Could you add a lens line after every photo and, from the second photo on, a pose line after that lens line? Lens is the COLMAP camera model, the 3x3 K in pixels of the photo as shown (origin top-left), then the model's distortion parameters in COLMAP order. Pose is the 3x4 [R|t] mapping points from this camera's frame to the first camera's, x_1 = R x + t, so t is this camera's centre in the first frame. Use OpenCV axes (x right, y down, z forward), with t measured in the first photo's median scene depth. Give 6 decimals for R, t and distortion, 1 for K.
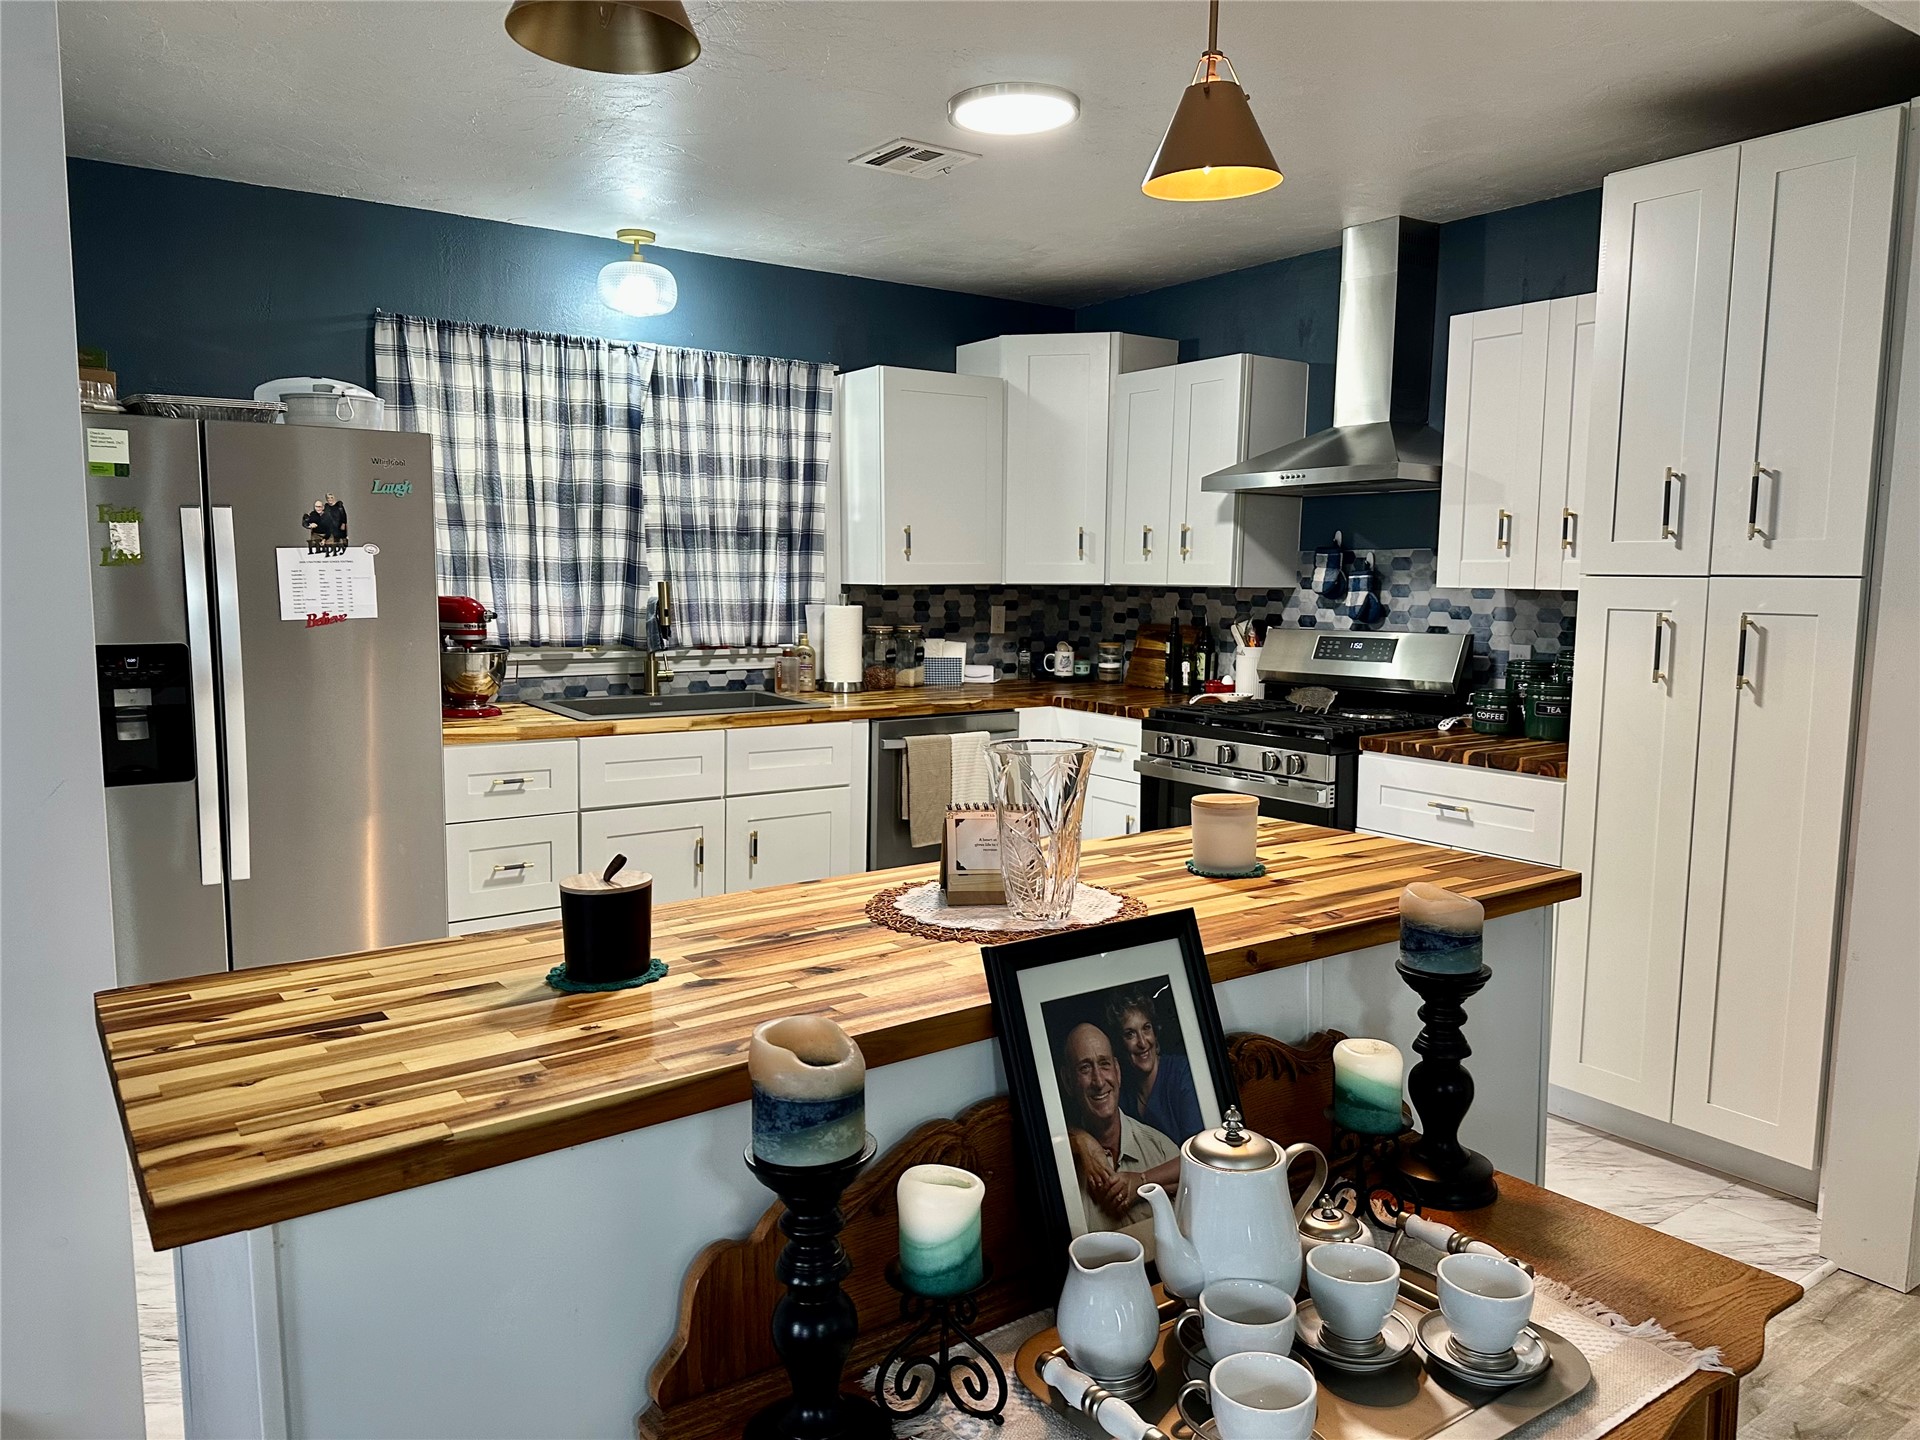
lens RADIAL K [[1356.1, 0, 968.5], [0, 1356.1, 734.5], [0, 0, 1]] dist [0.092332, -0.112988]
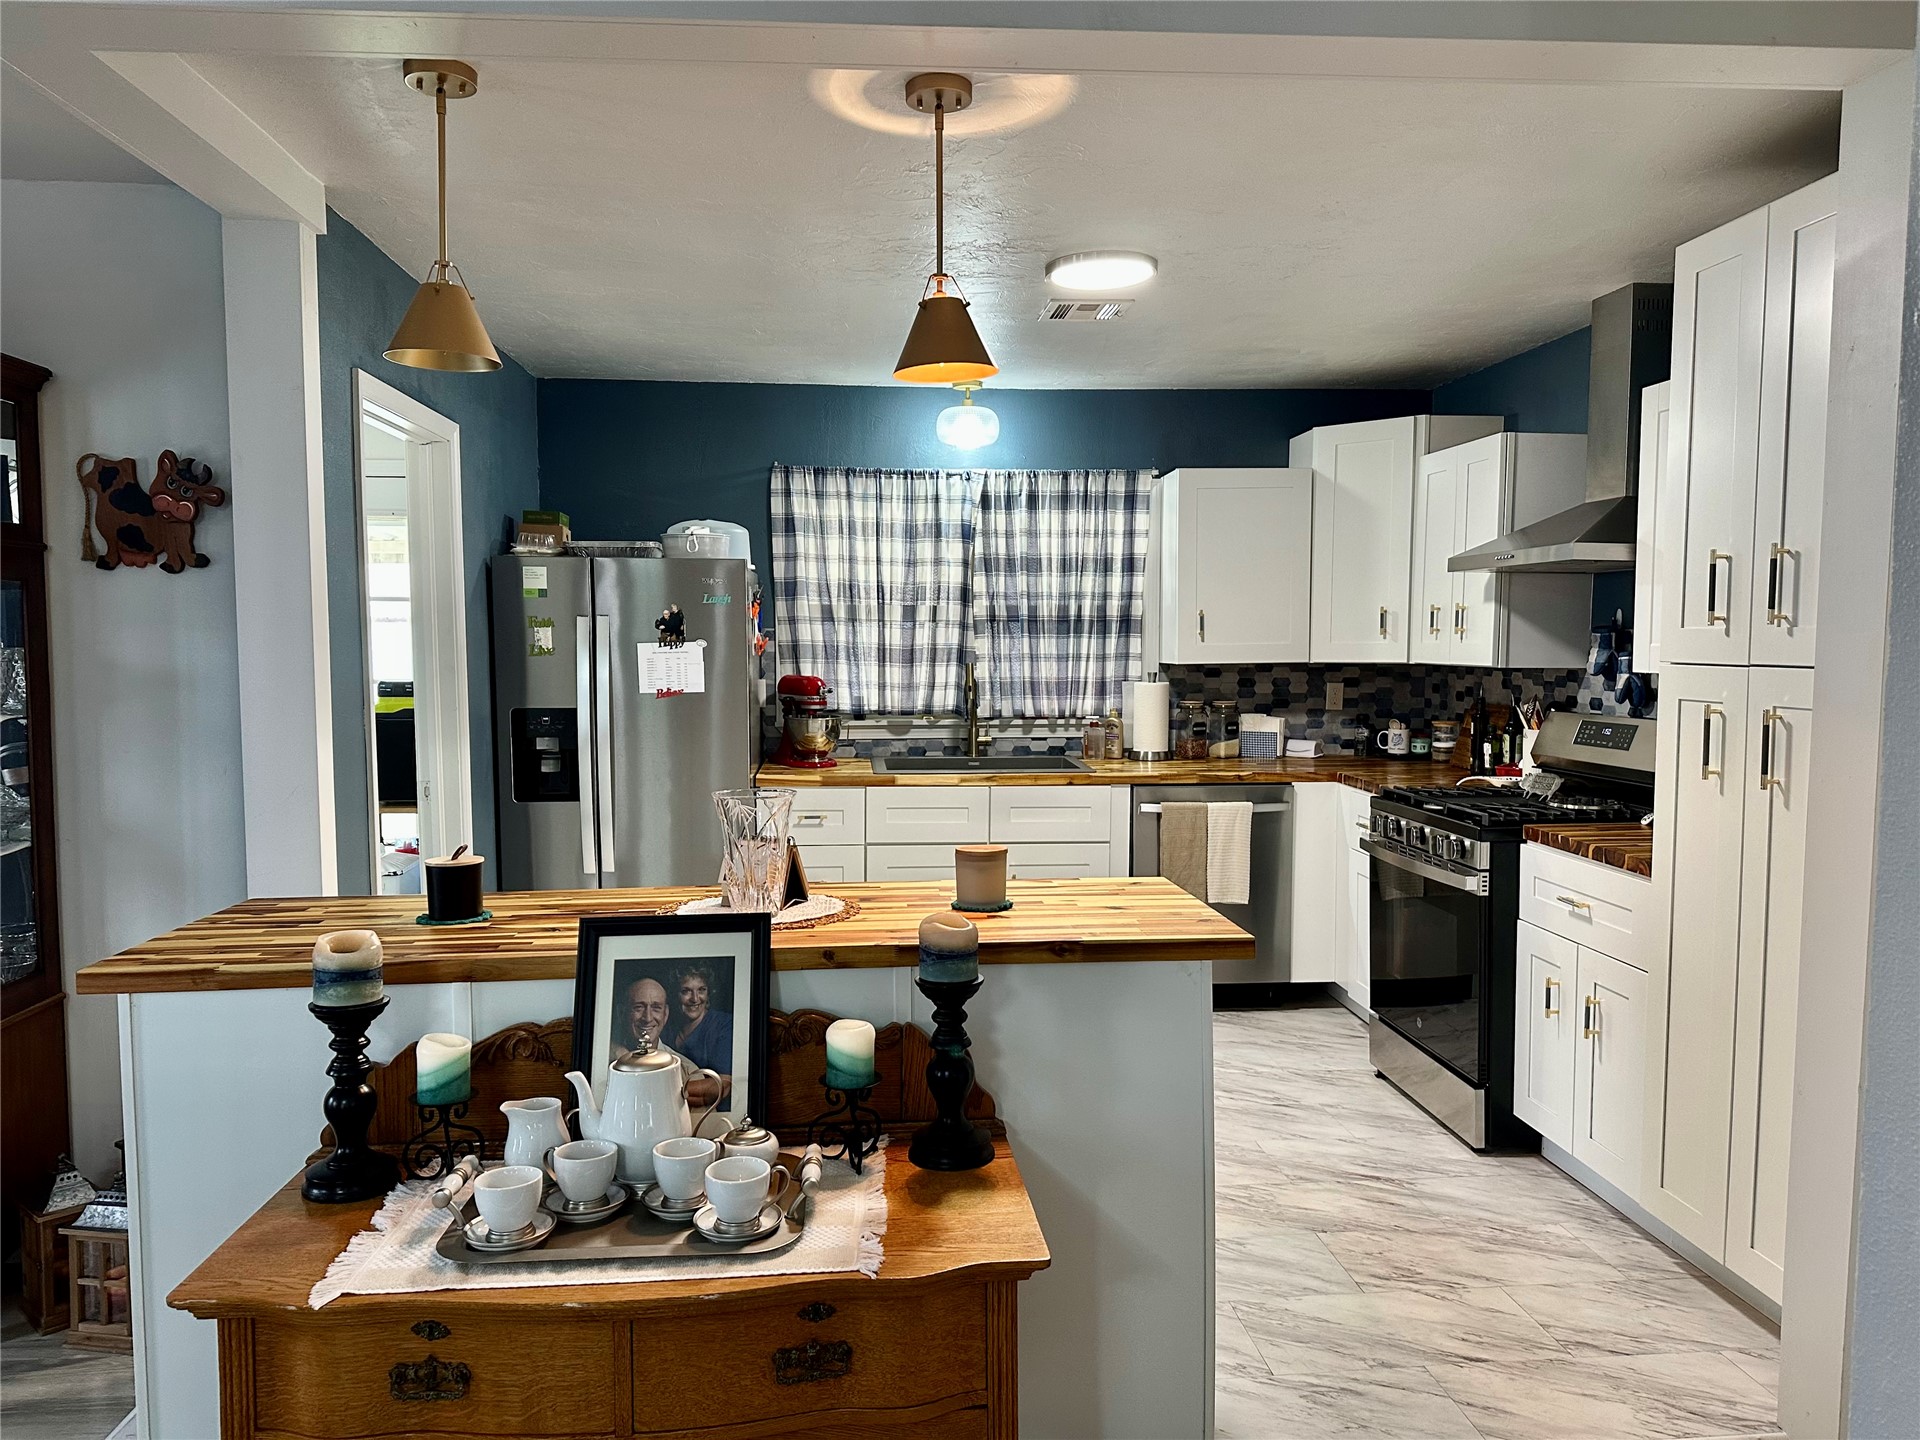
lens RADIAL K [[1356.1, 0, 956.0], [0, 1356.1, 740.0], [0, 0, 1]] dist [0.092332, -0.112988]
pose [[0.858840, 0.030231, -0.511351, 0.389227], [-0.053557, 0.998085, -0.030944, -0.005935], [0.509436, 0.053962, 0.858815, -0.038995]]
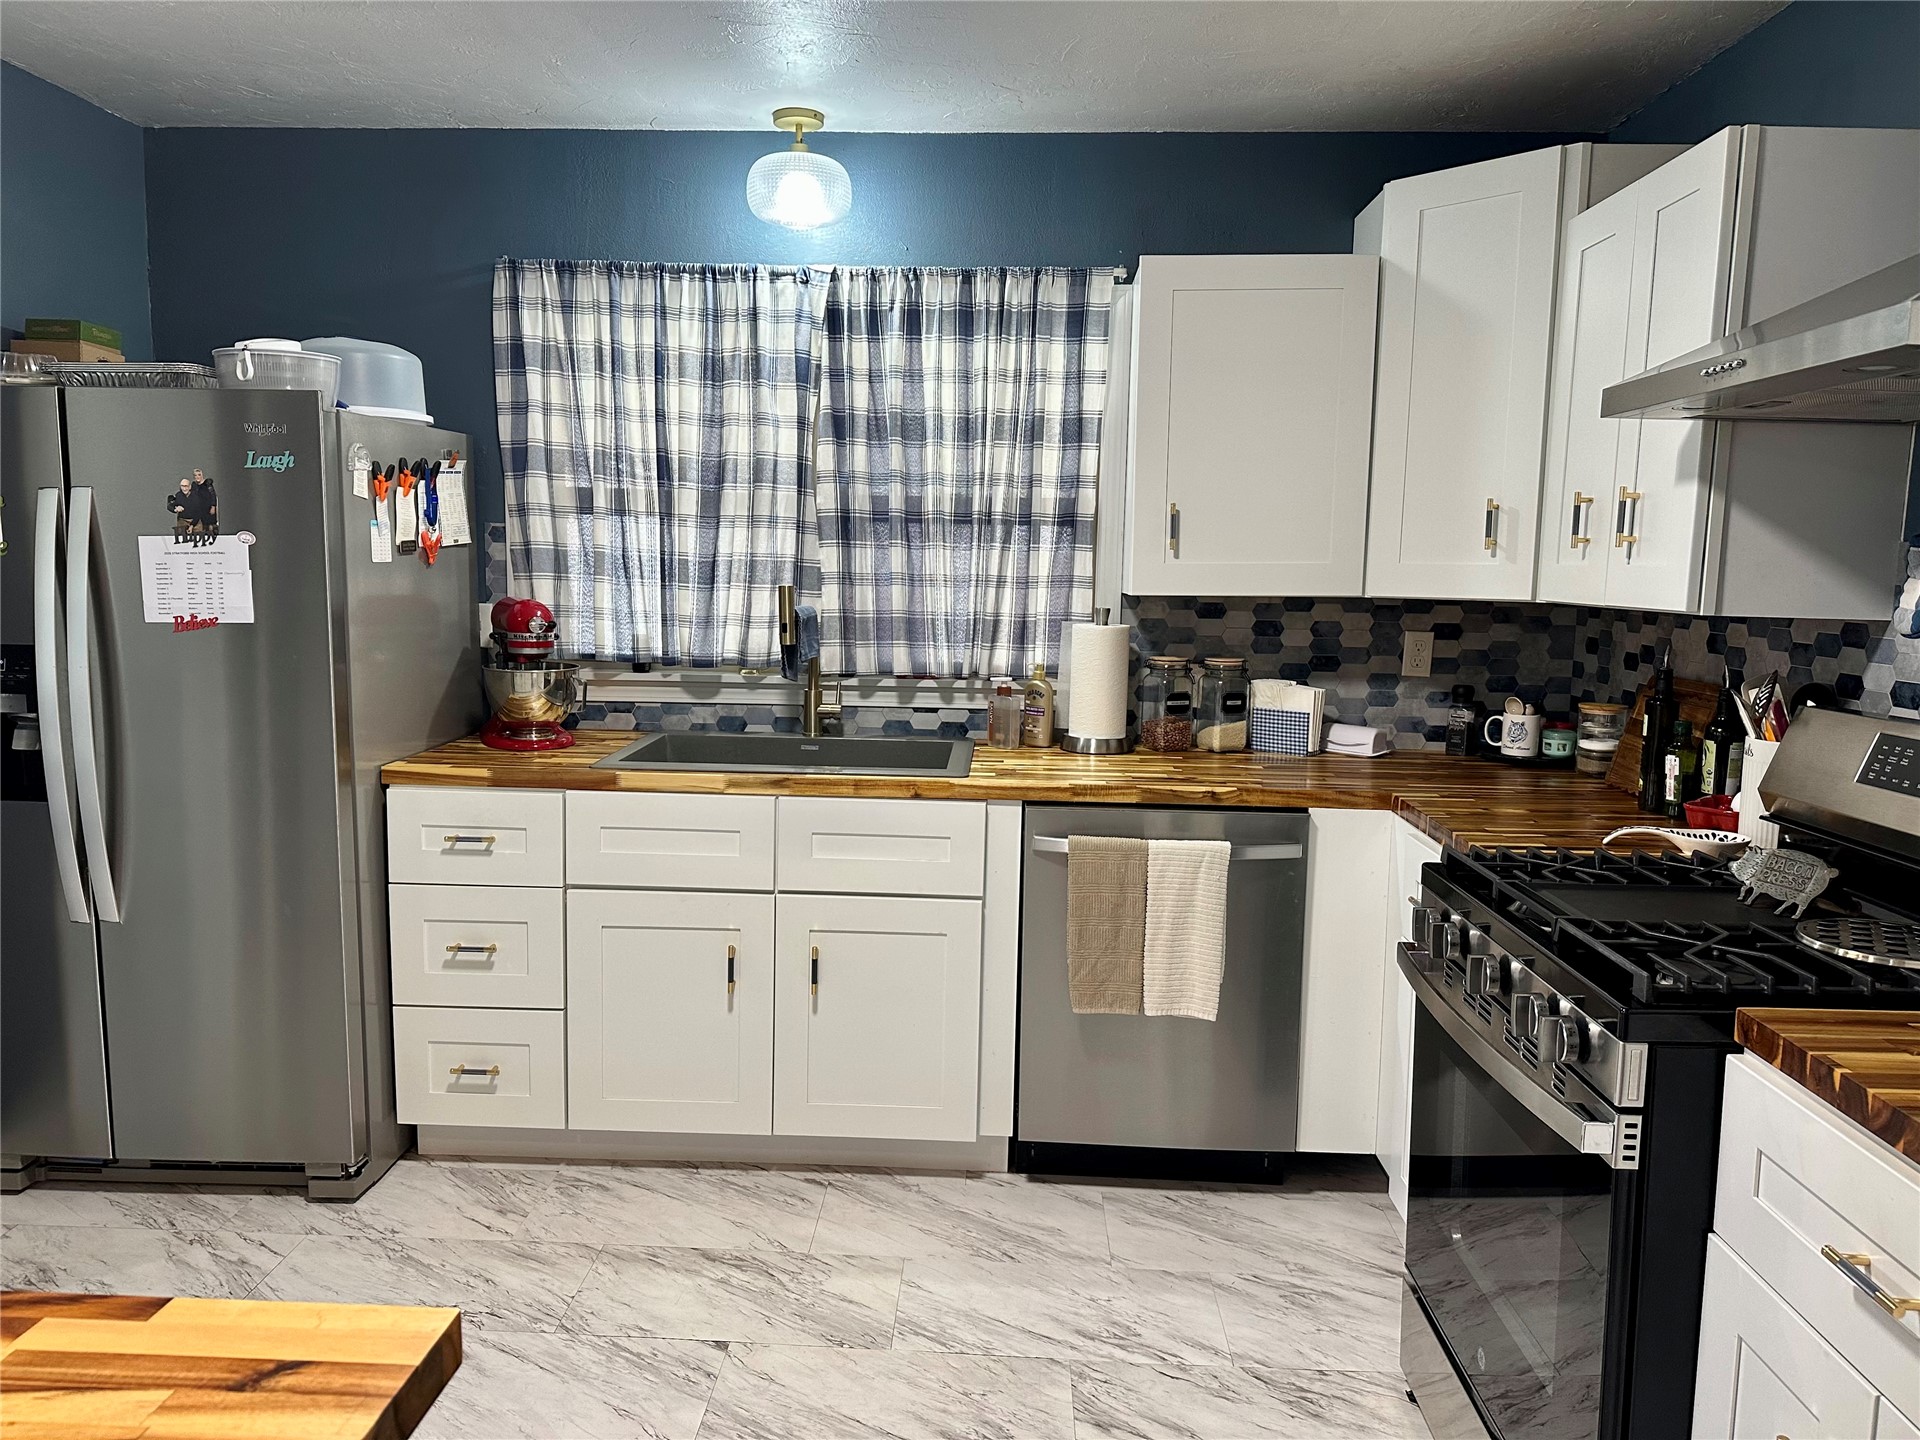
lens RADIAL K [[1356.1, 0, 965.1], [0, 1356.1, 728.4], [0, 0, 1]] dist [0.092332, -0.112988]
pose [[0.789957, 0.081461, -0.607726, 0.308793], [-0.085303, 0.996098, 0.022638, -0.060865], [0.607199, 0.033958, 0.793824, 0.484272]]
